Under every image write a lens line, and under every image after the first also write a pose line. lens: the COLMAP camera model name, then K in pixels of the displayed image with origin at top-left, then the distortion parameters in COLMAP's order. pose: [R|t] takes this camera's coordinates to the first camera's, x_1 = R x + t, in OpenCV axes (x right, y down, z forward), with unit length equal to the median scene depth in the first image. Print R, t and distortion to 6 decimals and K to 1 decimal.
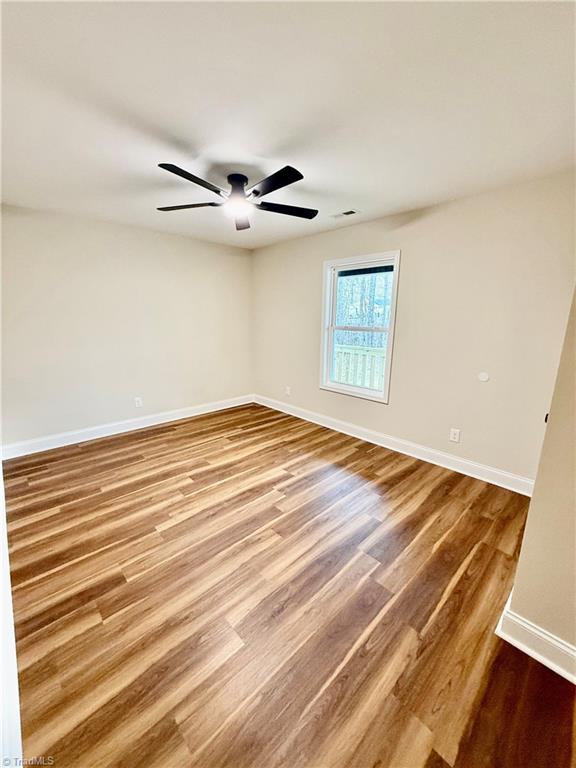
lens RADIAL K [[305.4, 0, 288.0], [0, 305.4, 384.0], [0, 0, 1]] dist [-0.002303, -0.000040]
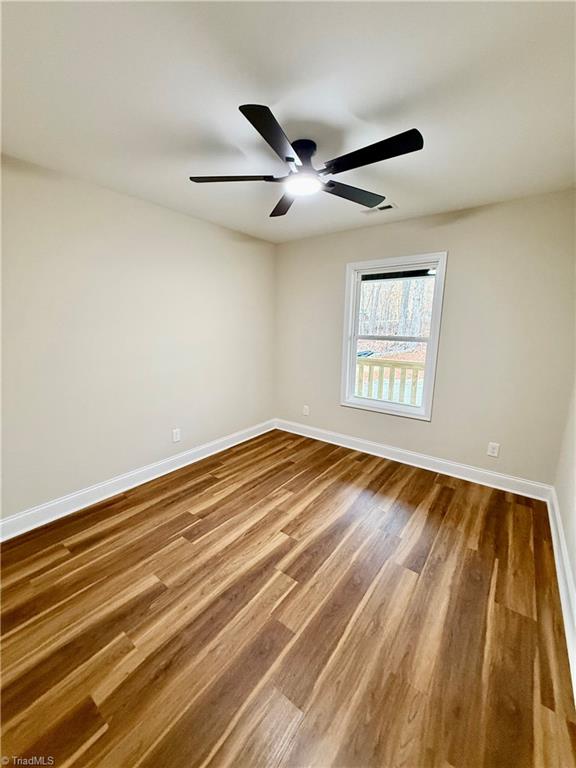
lens RADIAL K [[305.5, 0, 297.9], [0, 305.5, 376.3], [0, 0, 1]] dist [-0.001979, -0.000288]
pose [[0.981153, -0.037789, 0.189502, -0.213771], [0.044808, 0.998454, -0.032891, -0.053496], [-0.187966, 0.040763, 0.981329, 0.177497]]
